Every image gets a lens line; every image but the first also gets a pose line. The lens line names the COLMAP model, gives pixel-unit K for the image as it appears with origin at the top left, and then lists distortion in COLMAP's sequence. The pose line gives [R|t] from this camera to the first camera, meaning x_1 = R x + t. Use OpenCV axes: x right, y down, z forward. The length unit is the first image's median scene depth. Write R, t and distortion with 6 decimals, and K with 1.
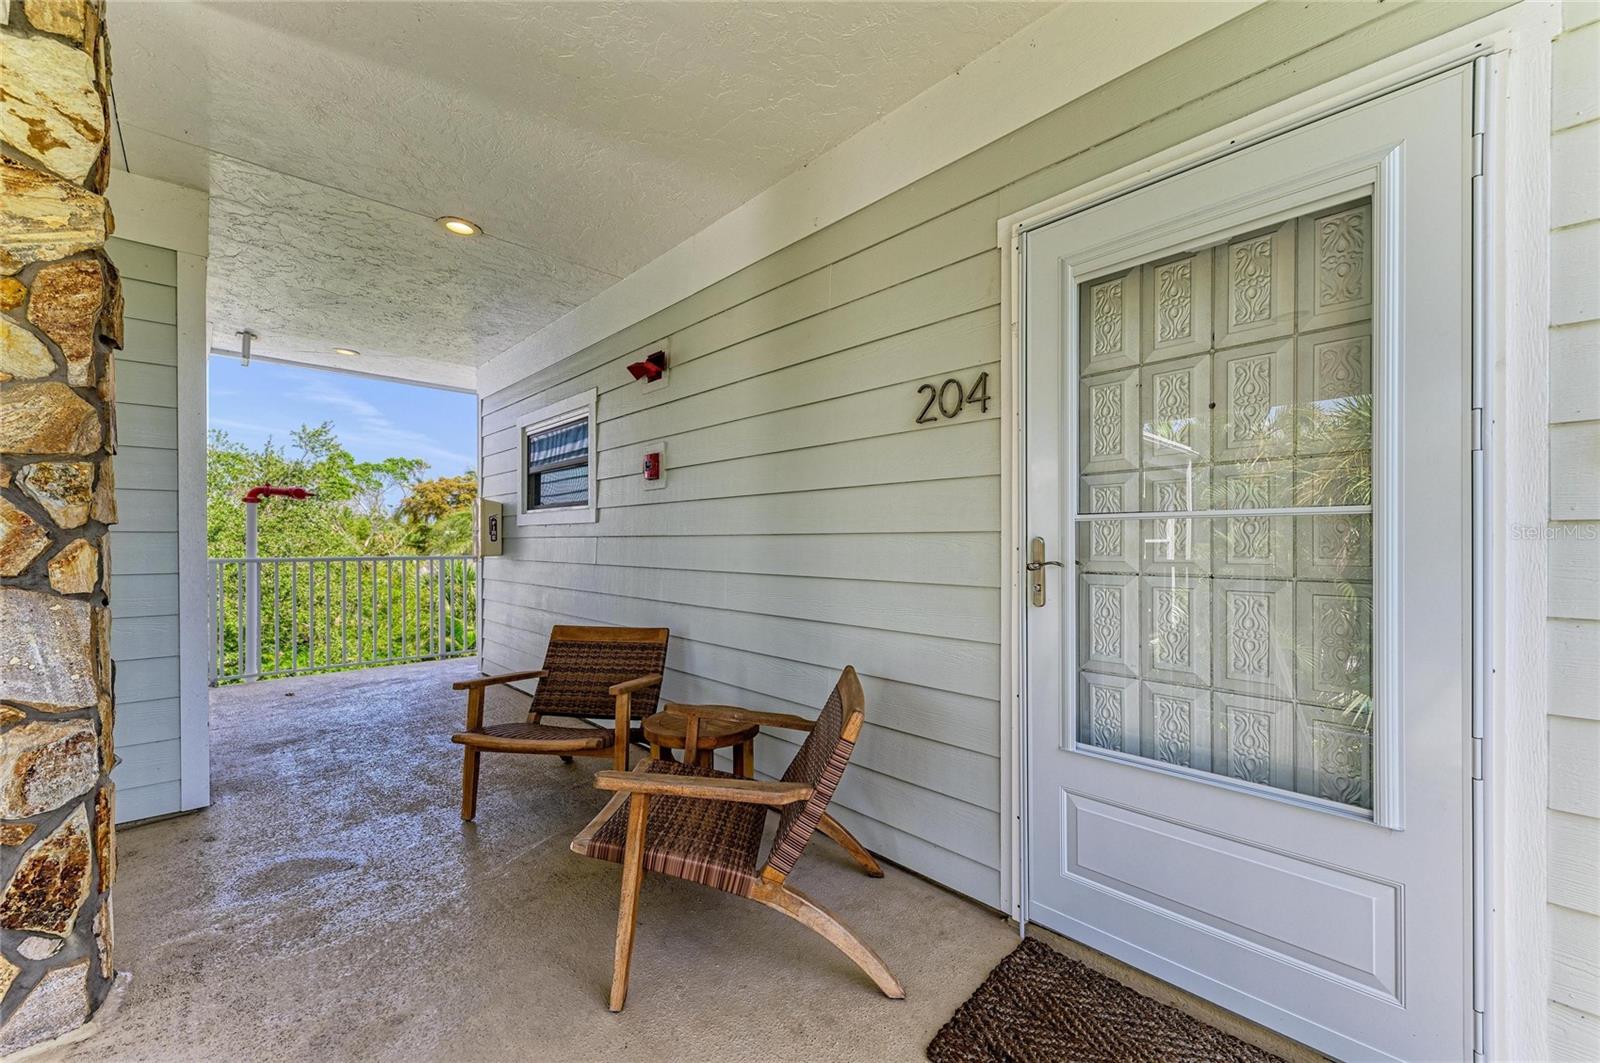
lens RADIAL K [[634.4, 0, 812.6], [0, 634.4, 539.3], [0, 0, 1]] dist [0.001093, 0.000020]
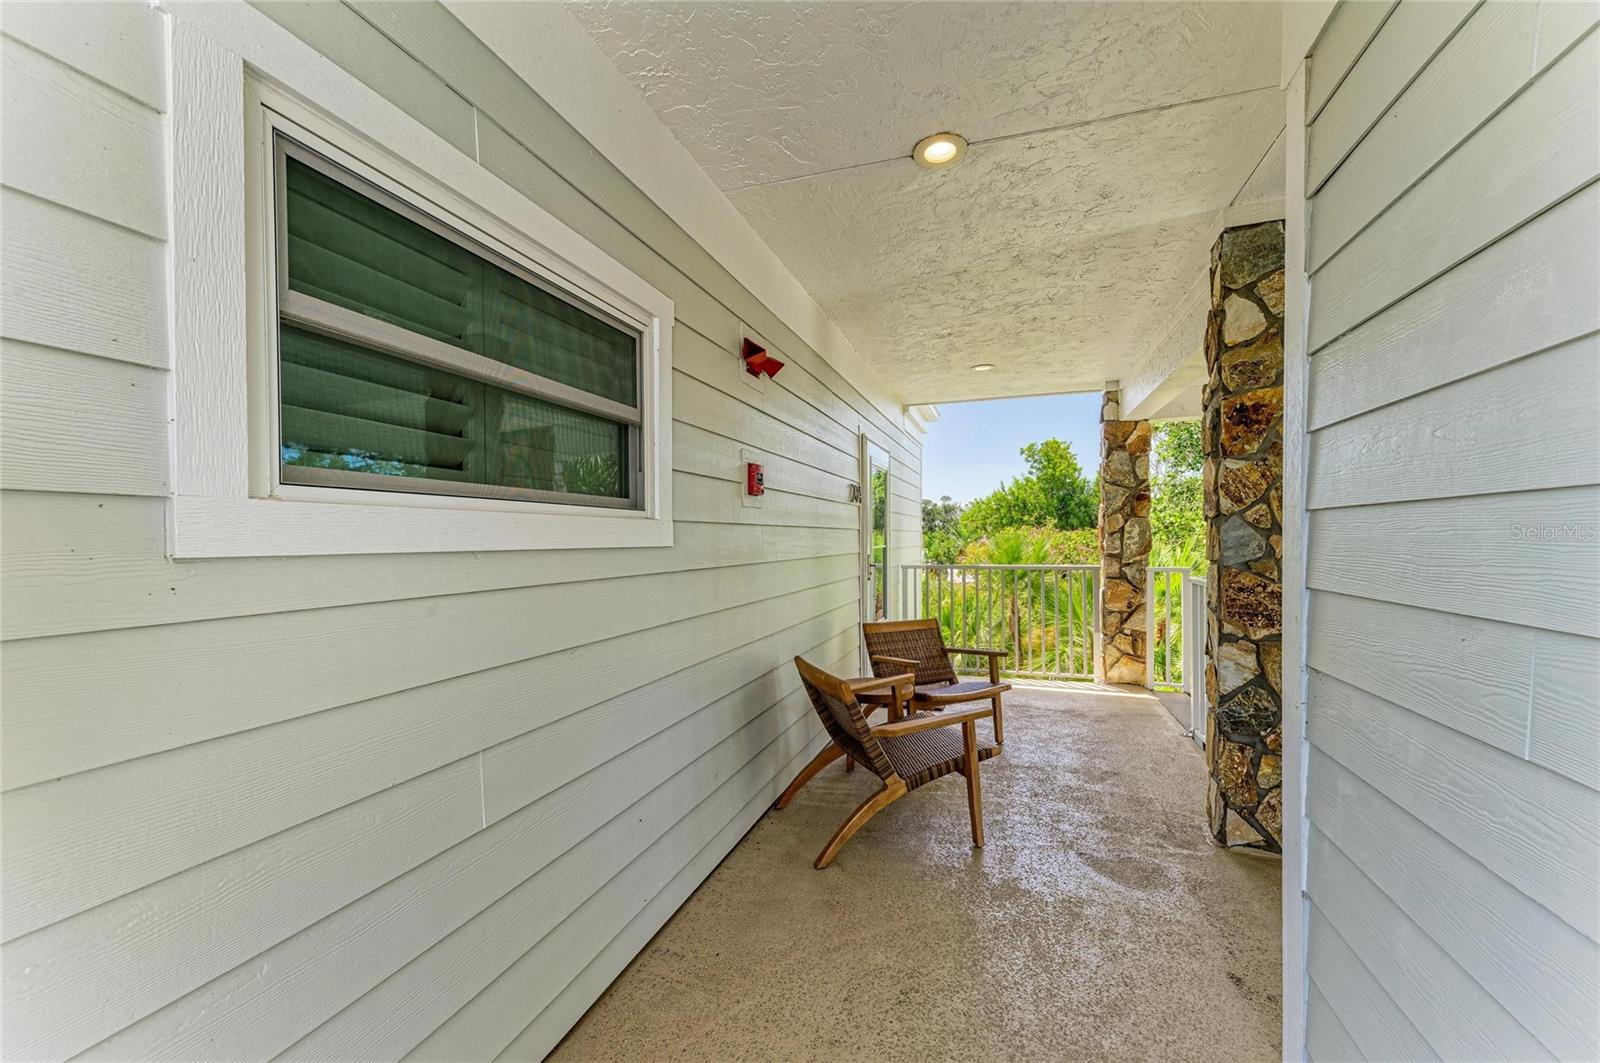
lens RADIAL K [[634.4, 0, 812.6], [0, 634.4, 539.3], [0, 0, 1]] dist [0.001093, 0.000020]
pose [[-0.474369, 0.001172, 0.880326, -1.395918], [0.003228, 0.999995, 0.000408, -0.049250], [-0.880320, 0.003035, -0.474370, 1.825081]]
